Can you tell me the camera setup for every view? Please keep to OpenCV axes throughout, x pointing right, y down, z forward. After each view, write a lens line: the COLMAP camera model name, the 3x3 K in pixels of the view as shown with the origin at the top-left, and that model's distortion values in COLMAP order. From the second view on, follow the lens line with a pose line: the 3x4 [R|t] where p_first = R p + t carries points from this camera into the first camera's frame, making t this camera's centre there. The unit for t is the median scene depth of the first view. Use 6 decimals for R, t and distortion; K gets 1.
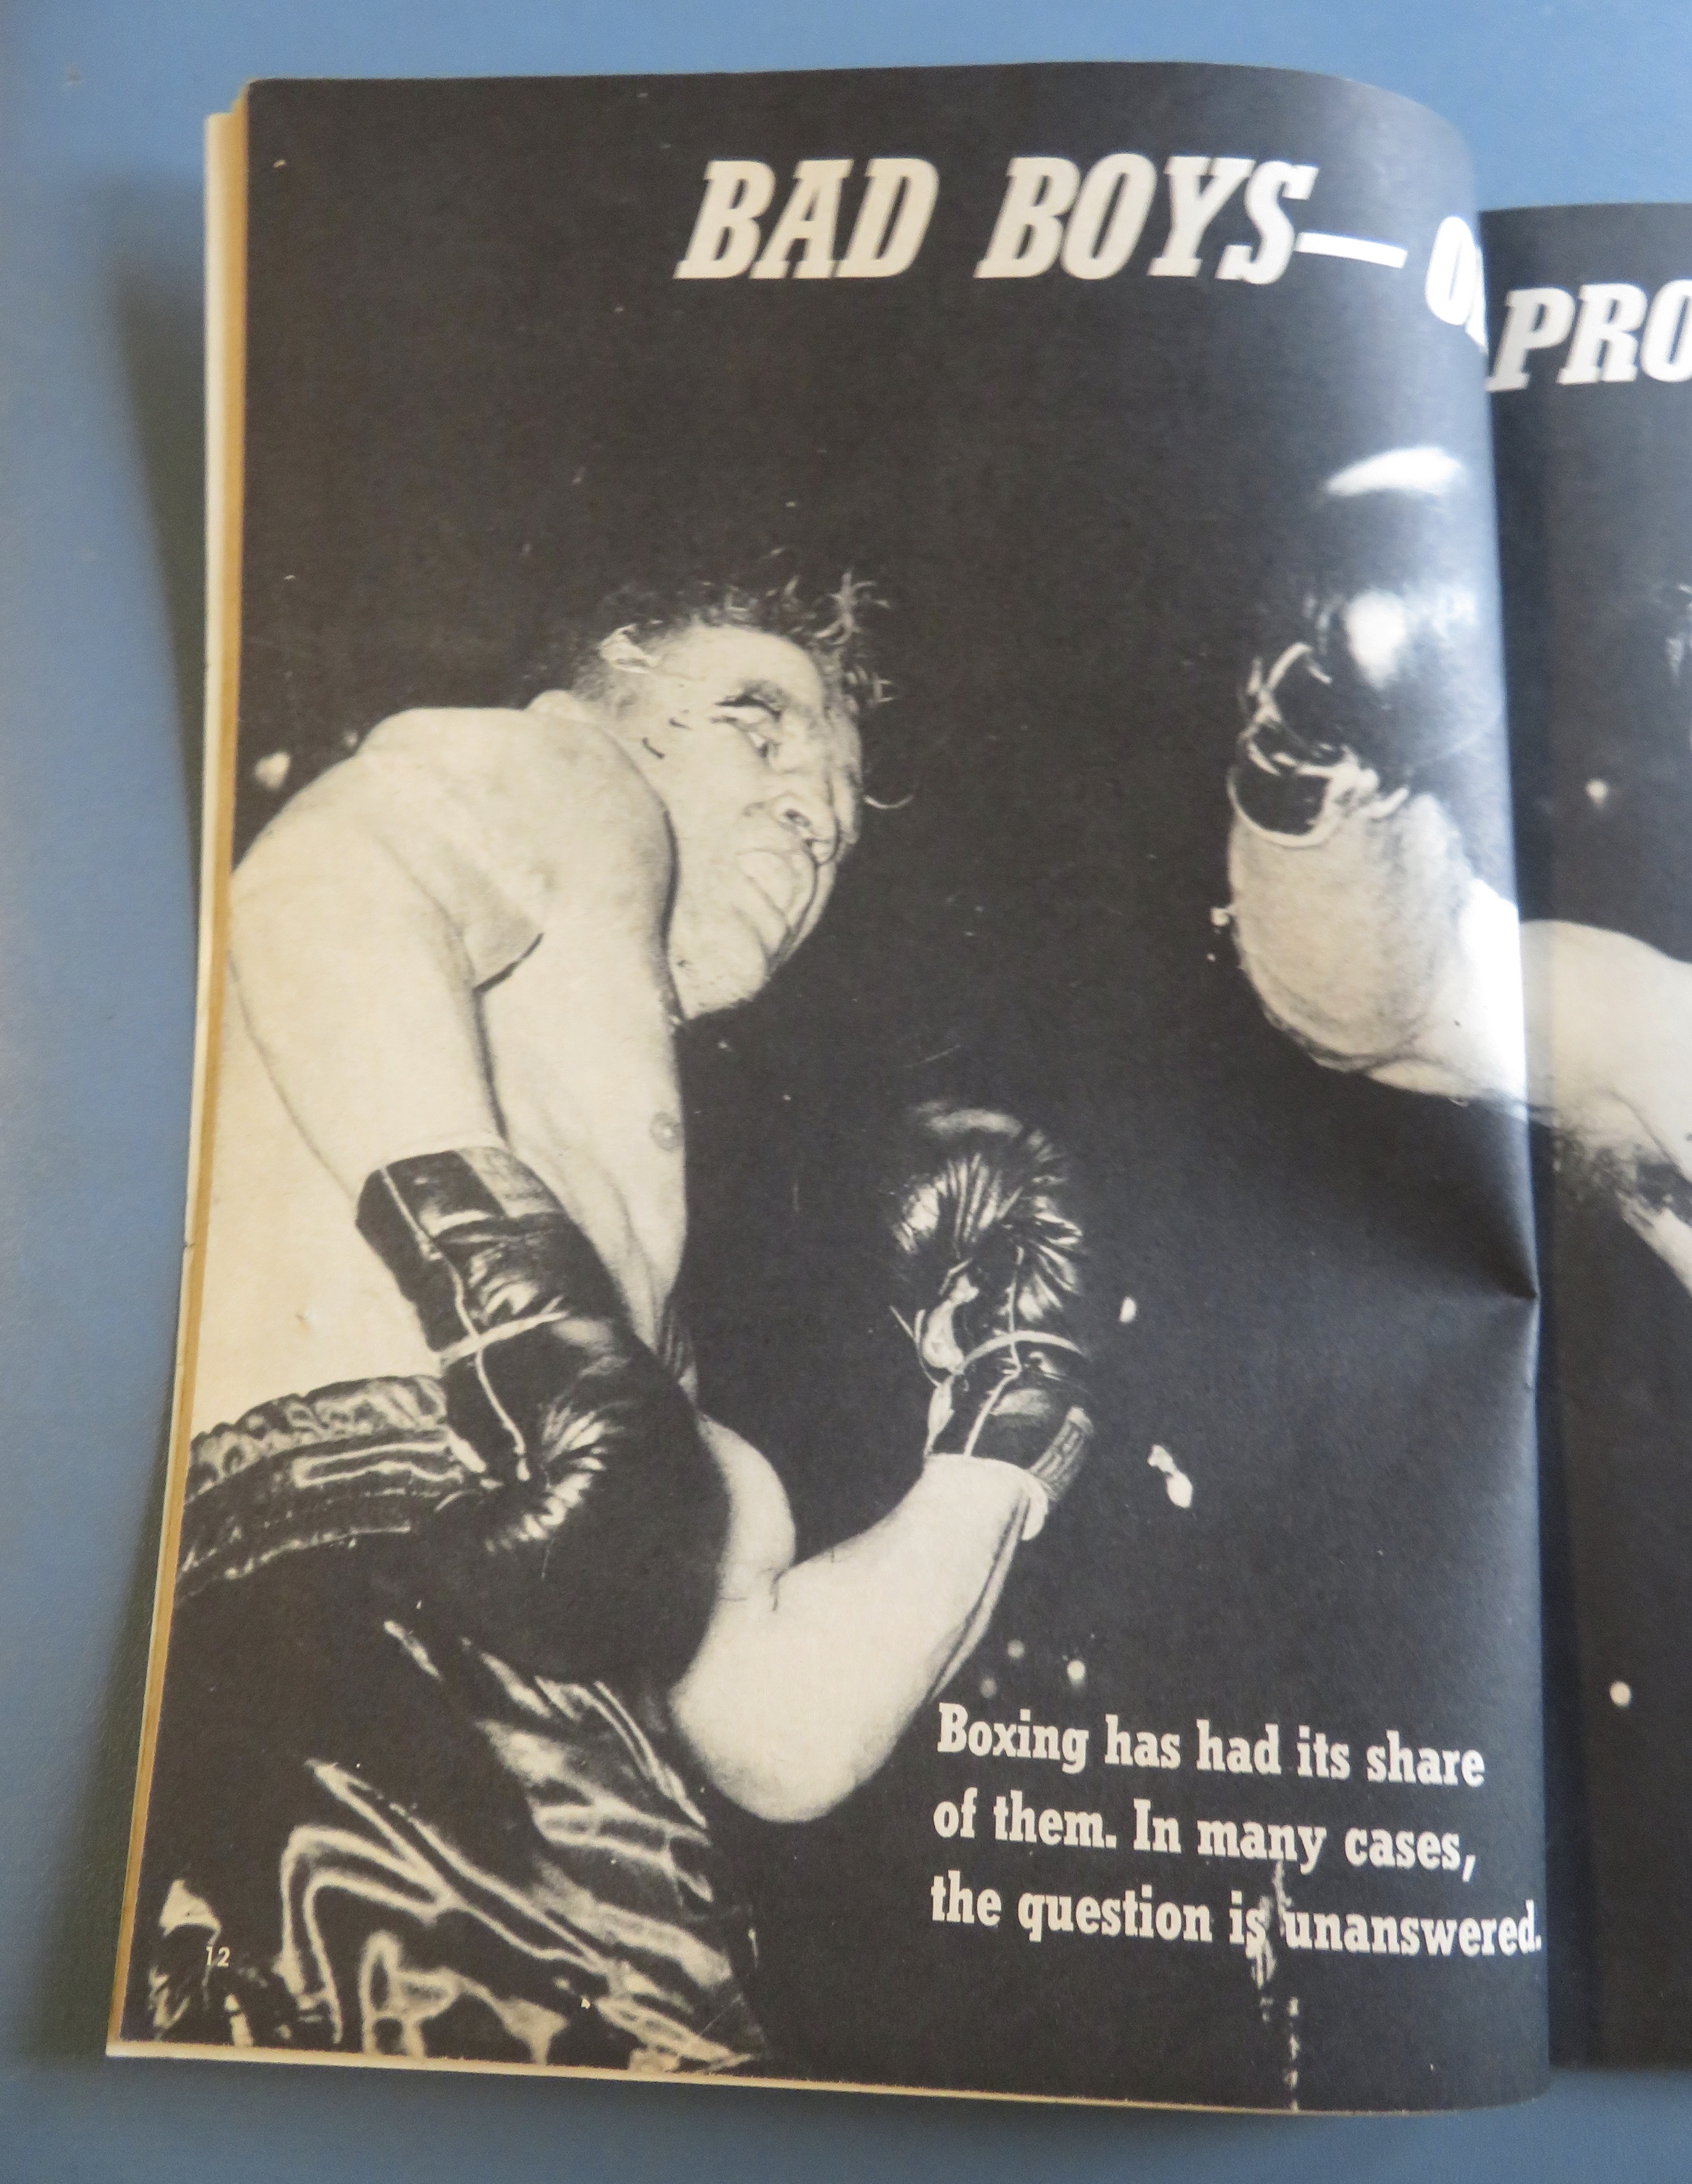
lens RADIAL K [[1713.4, 0, 845.6], [0, 1713.4, 1084.5], [0, 0, 1]] dist [0.010706, 0.019512]
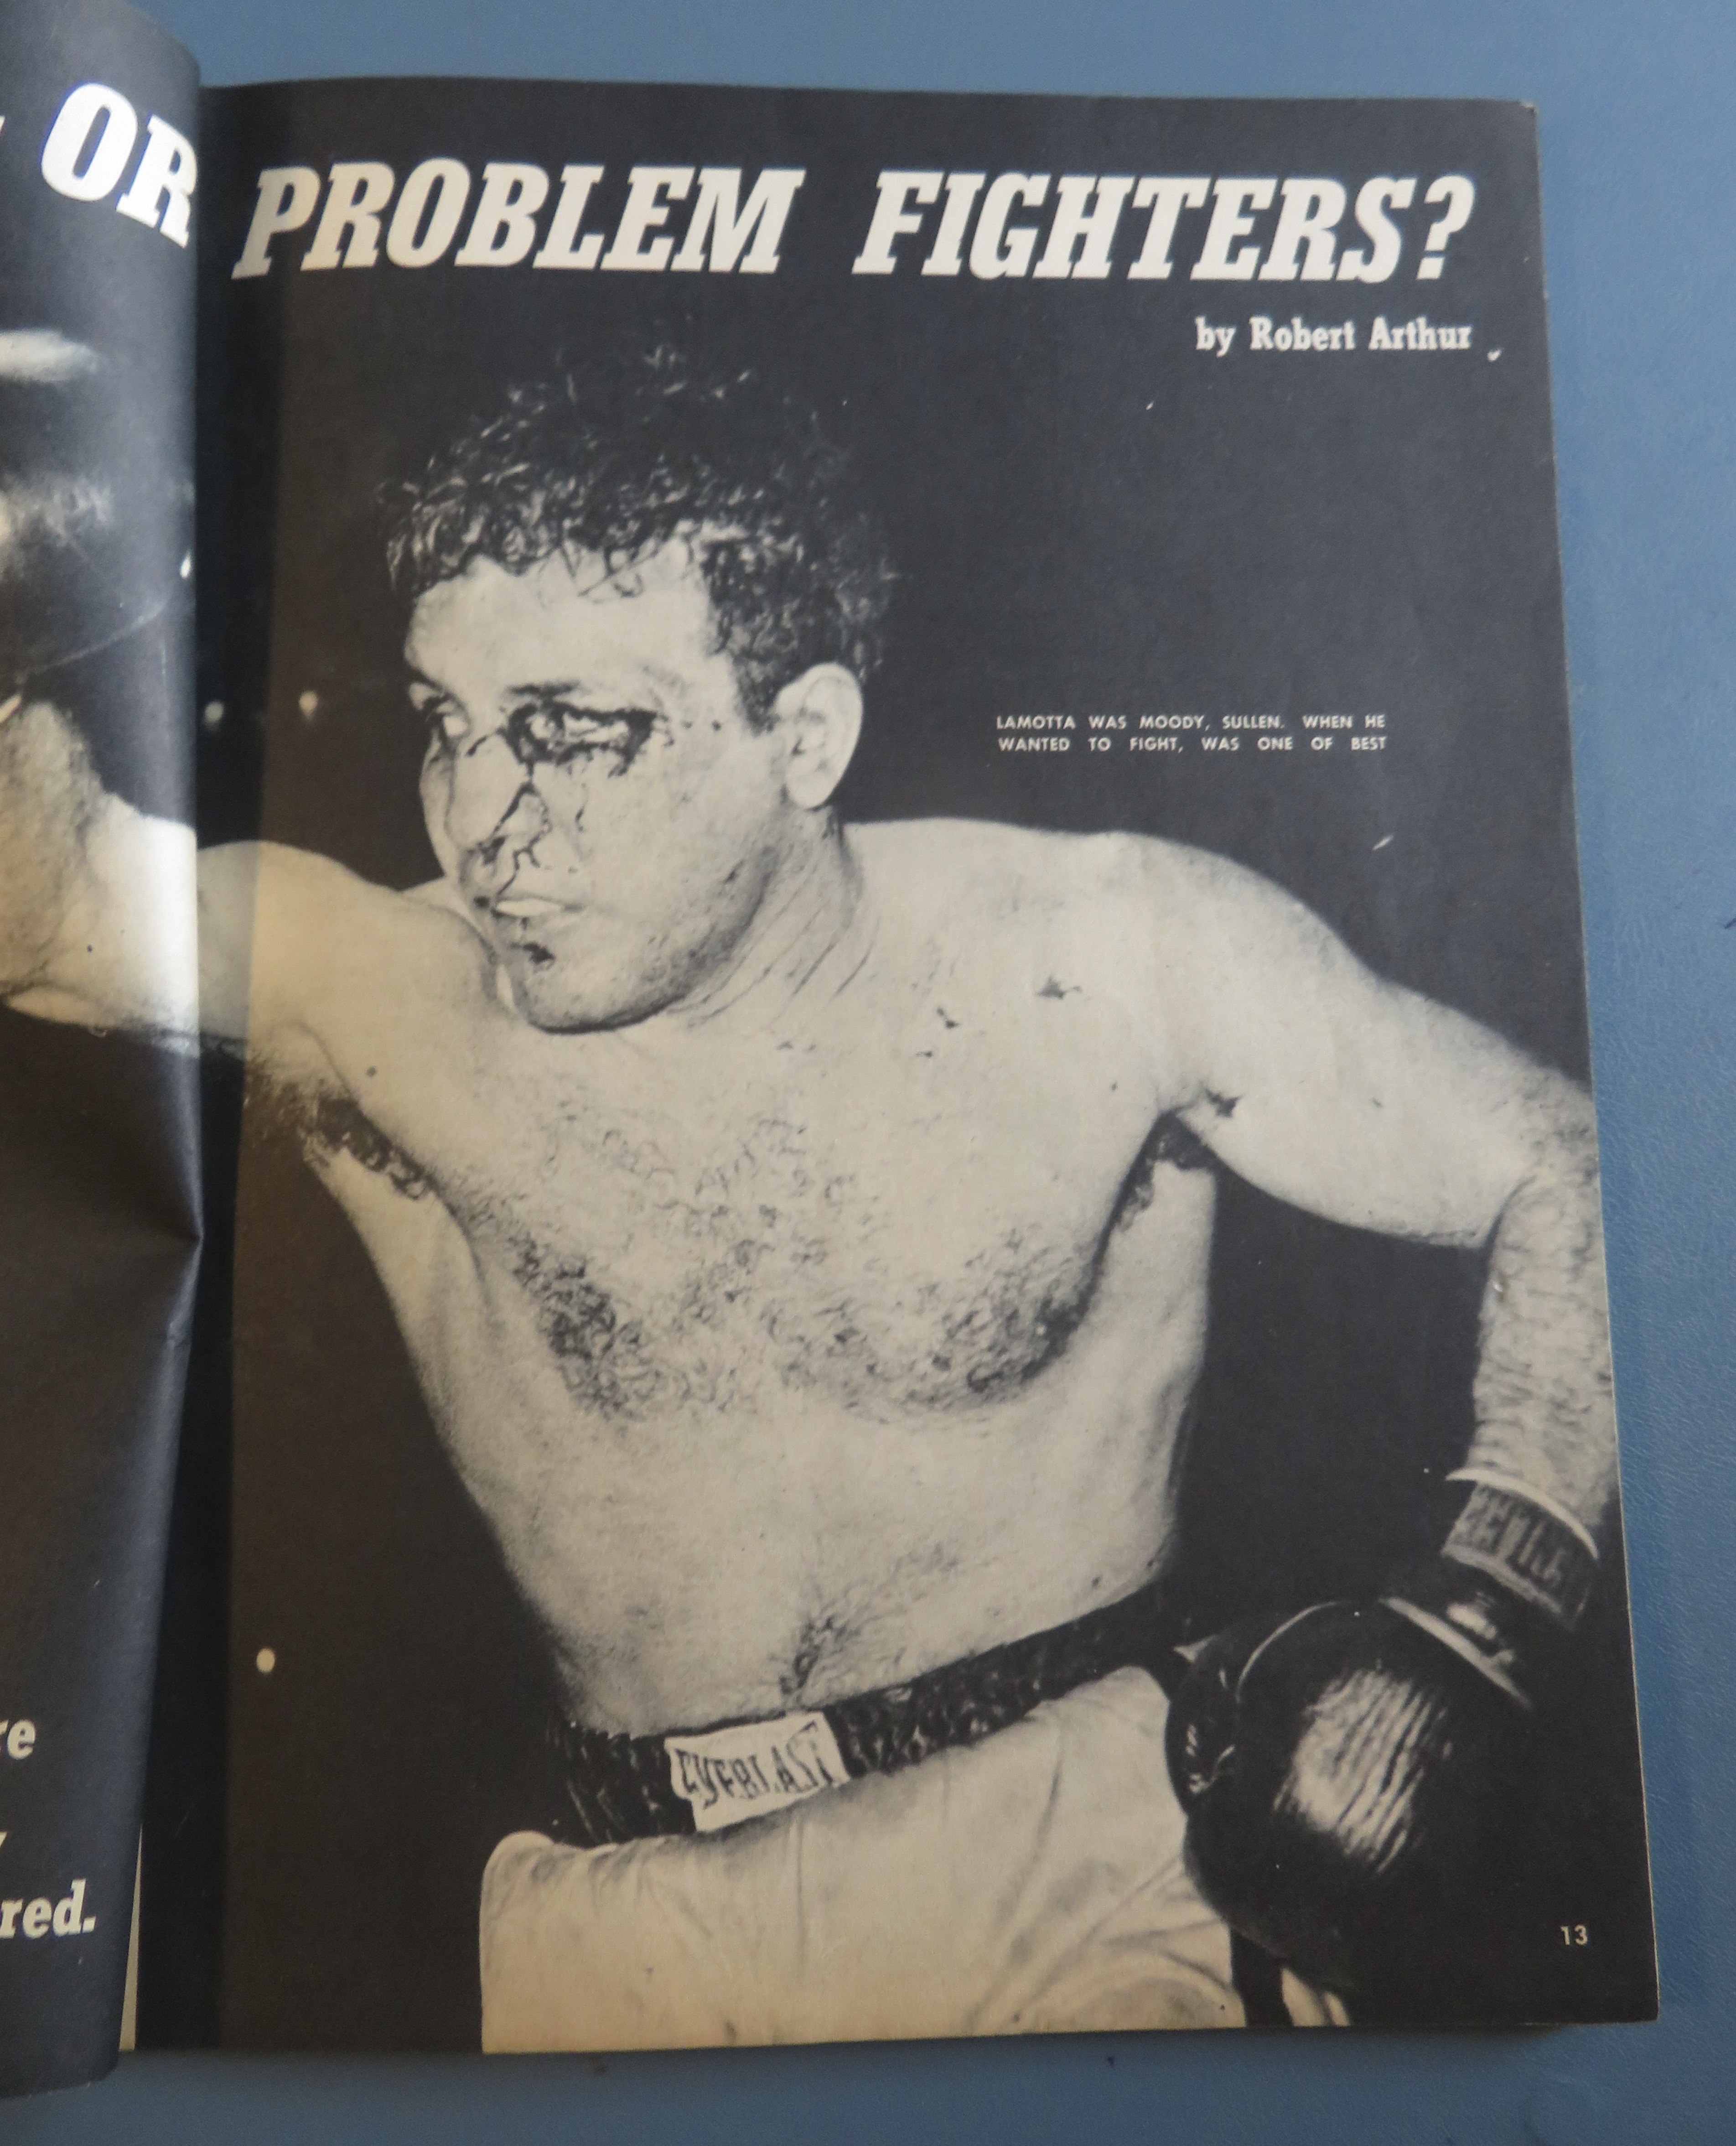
lens RADIAL K [[1579.0, 0, 867.9], [0, 1579.0, 1078.8], [0, 0, 1]] dist [0.034459, -0.001714]
pose [[0.997199, 0.005468, -0.074588, 0.826424], [-0.004506, 0.999905, 0.013059, 0.022177], [0.074652, -0.012687, 0.997129, 0.155150]]
